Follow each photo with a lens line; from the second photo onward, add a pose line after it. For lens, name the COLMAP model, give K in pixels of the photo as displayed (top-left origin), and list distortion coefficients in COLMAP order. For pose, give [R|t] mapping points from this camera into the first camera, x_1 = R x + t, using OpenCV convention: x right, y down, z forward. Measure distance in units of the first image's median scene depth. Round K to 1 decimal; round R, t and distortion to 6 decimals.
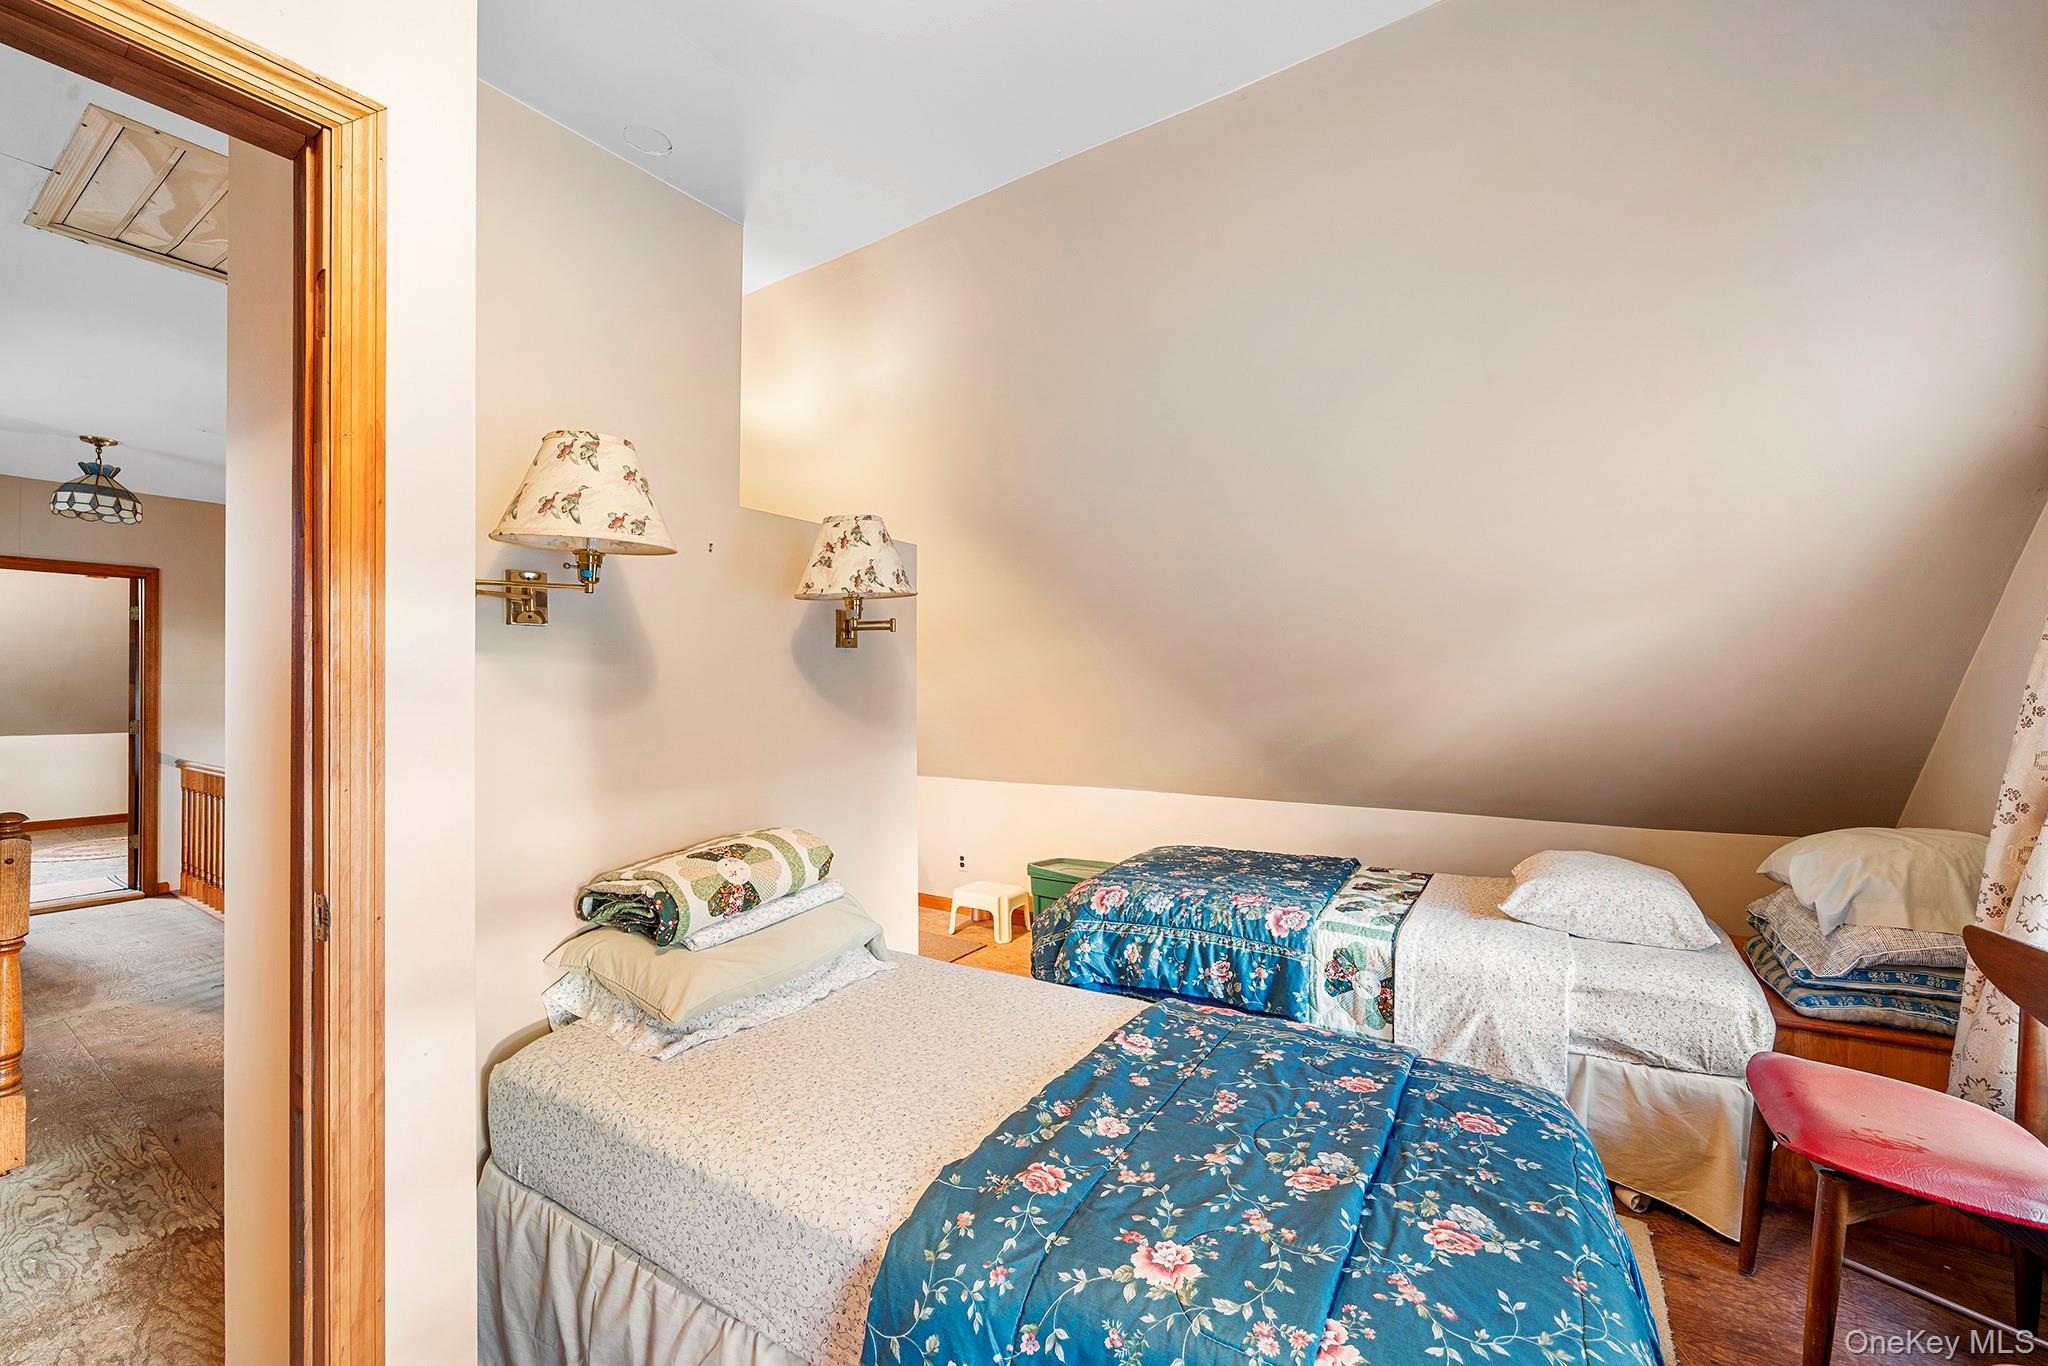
lens RADIAL K [[829.7, 0, 1018.6], [0, 829.7, 673.7], [0, 0, 1]] dist [-0.004623, 0.000159]
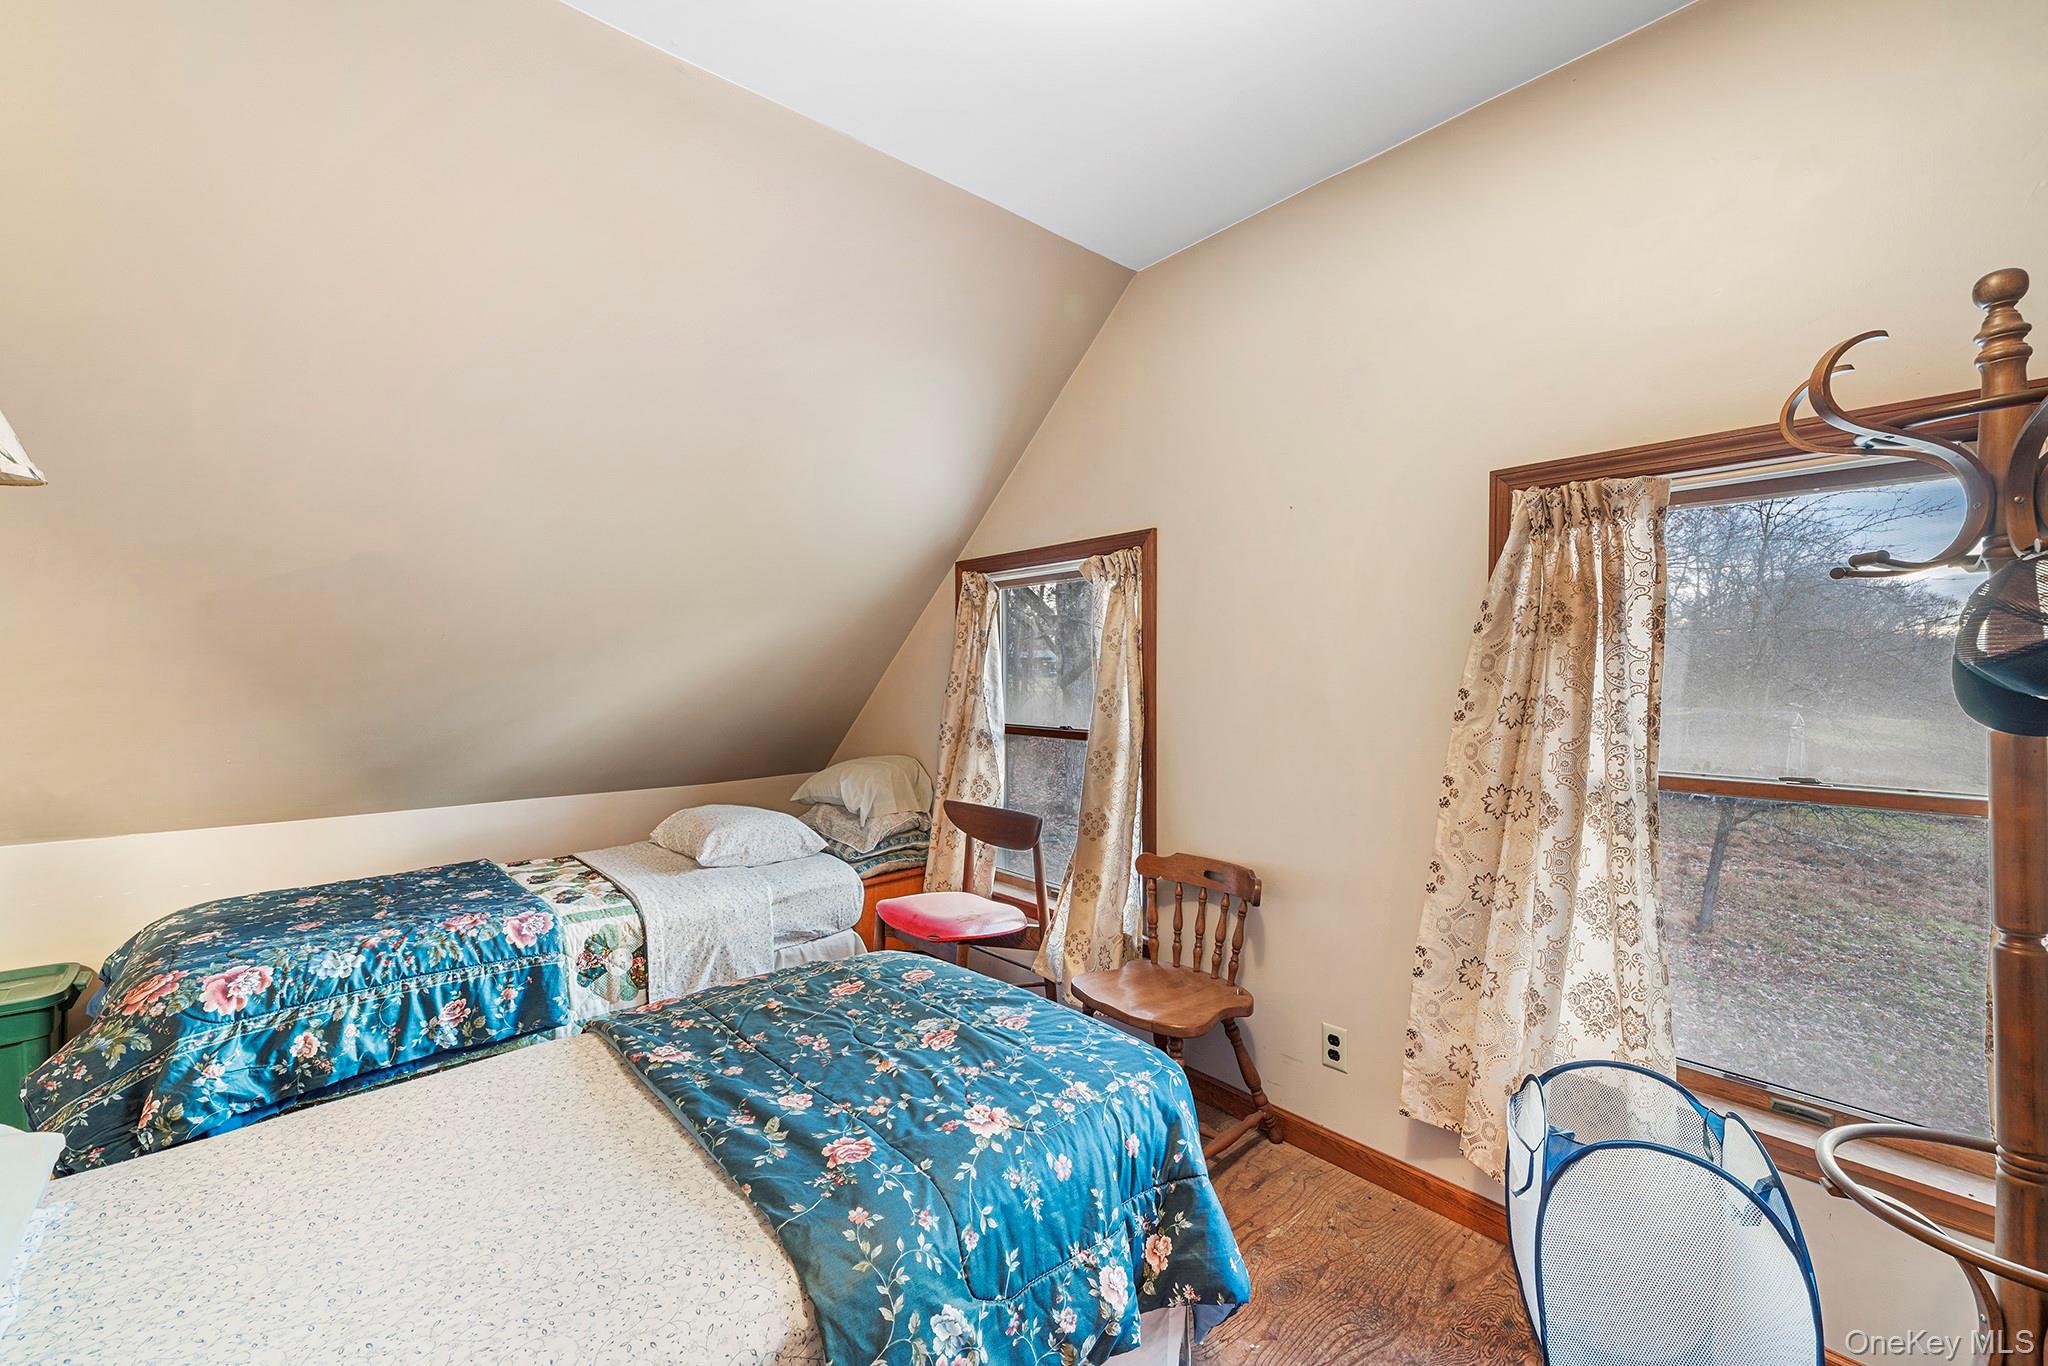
lens RADIAL K [[829.7, 0, 1004.4], [0, 829.7, 683.6], [0, 0, 1]] dist [-0.004623, 0.000159]
pose [[0.263513, -0.009771, 0.964606, -0.436162], [-0.013062, 0.999821, 0.013696, 0.010670], [-0.964567, -0.016209, 0.263338, 0.272883]]
